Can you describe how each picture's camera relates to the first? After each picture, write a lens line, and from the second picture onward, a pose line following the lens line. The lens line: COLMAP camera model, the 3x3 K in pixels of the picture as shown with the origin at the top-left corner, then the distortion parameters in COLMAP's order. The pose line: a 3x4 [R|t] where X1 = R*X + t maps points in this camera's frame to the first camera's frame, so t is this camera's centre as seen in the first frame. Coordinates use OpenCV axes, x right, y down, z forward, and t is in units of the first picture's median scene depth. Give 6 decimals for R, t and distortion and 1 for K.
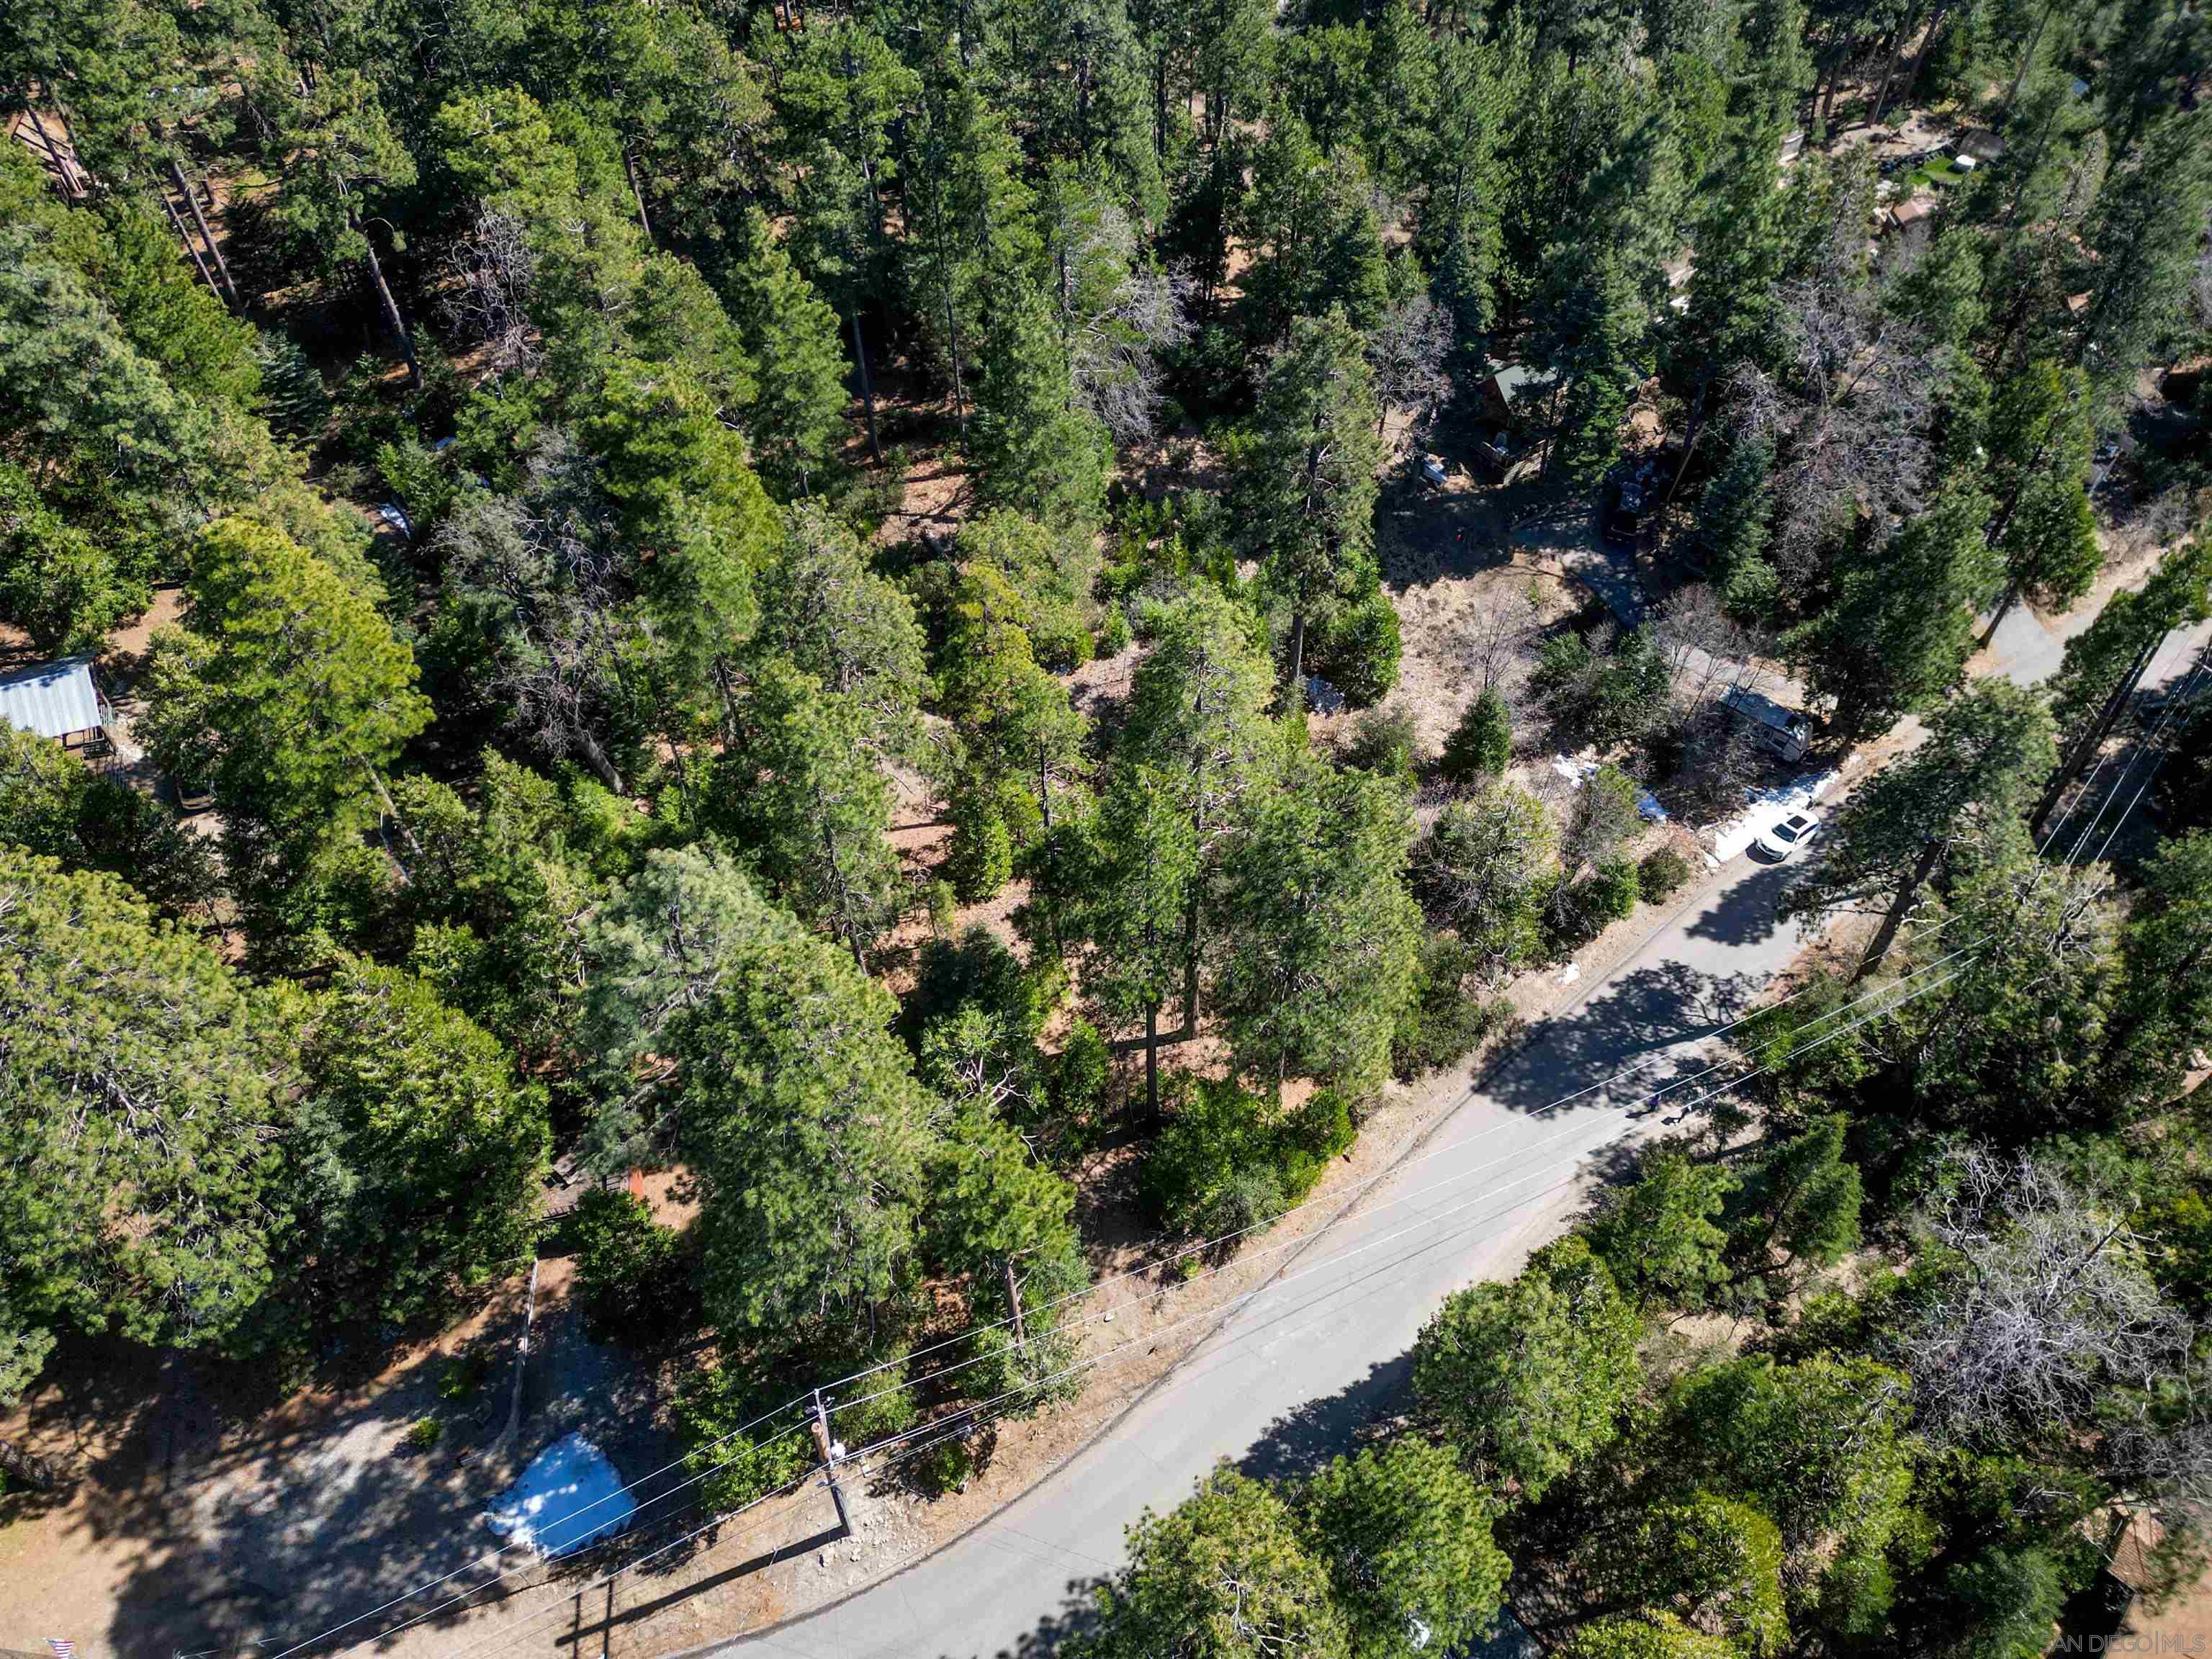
lens RADIAL K [[1537.5, 0, 1106.0], [0, 1537.5, 829.5], [0, 0, 1]] dist [0.070331, -0.059450]
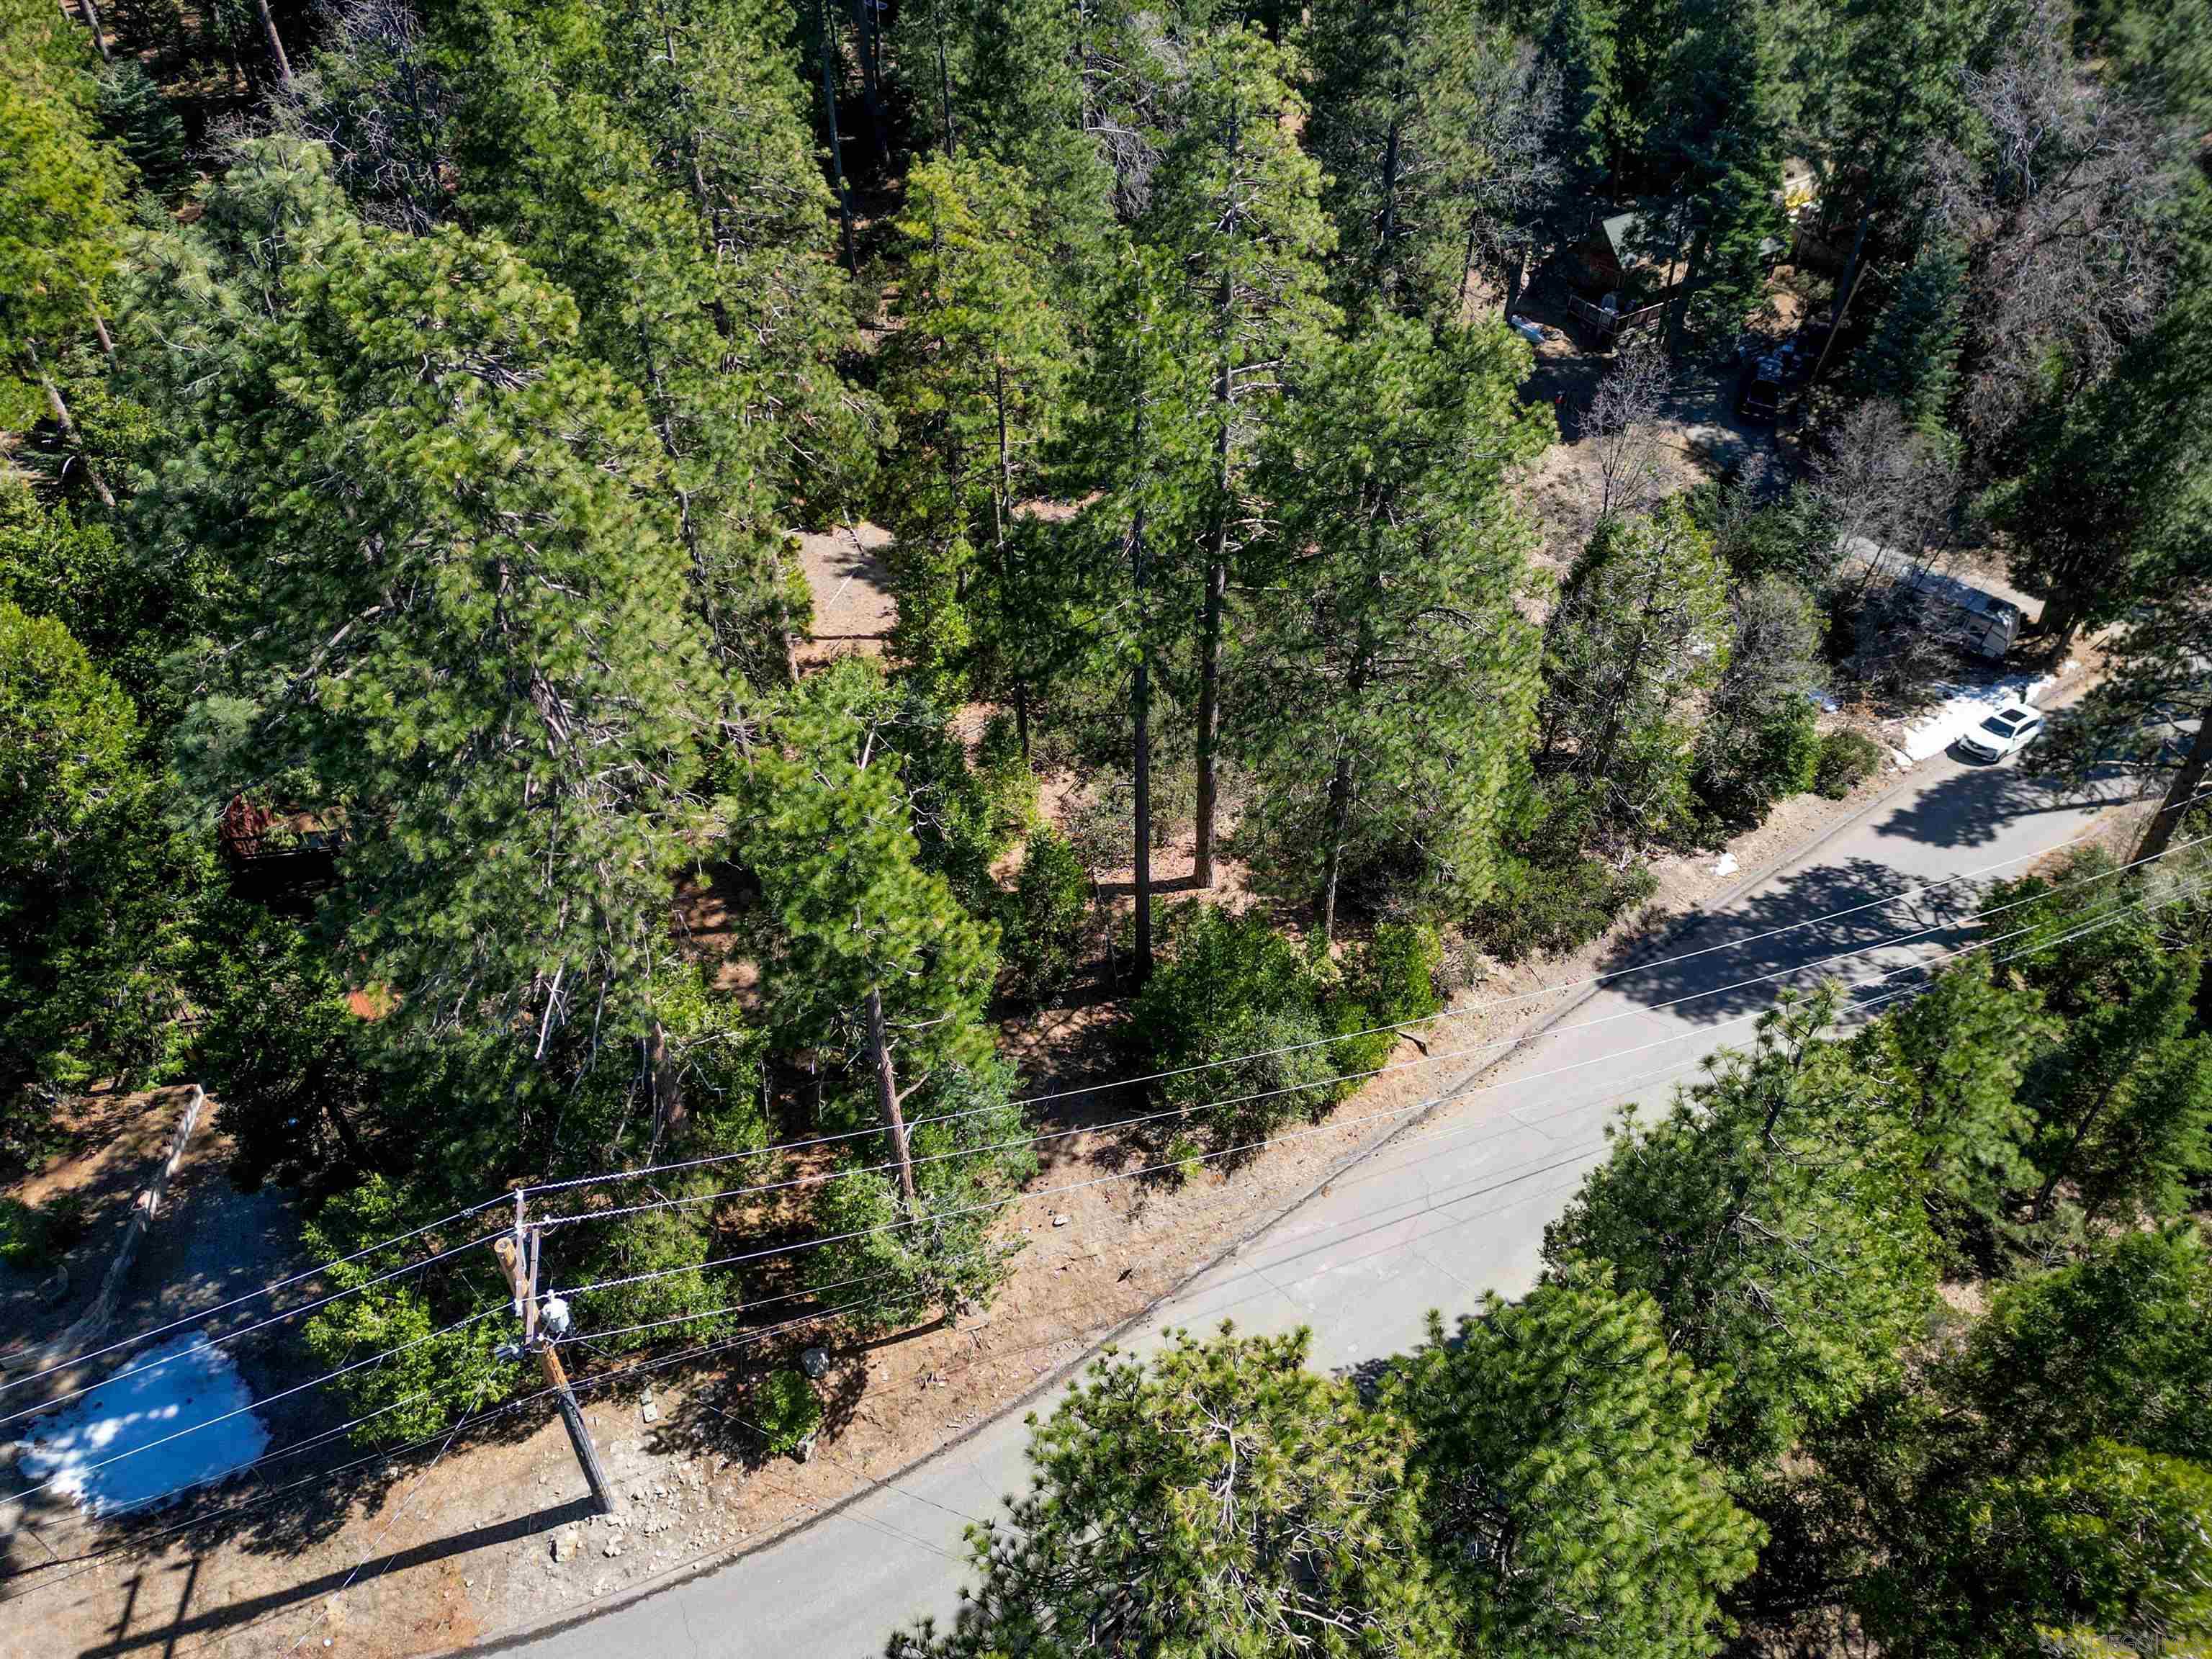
lens RADIAL K [[1537.5, 0, 1106.0], [0, 1537.5, 829.5], [0, 0, 1]] dist [0.070331, -0.059450]
pose [[0.998870, 0.037514, -0.029172, 0.032532], [-0.040750, 0.991976, -0.119678, 0.216767], [0.024448, 0.120731, 0.992384, 0.313994]]
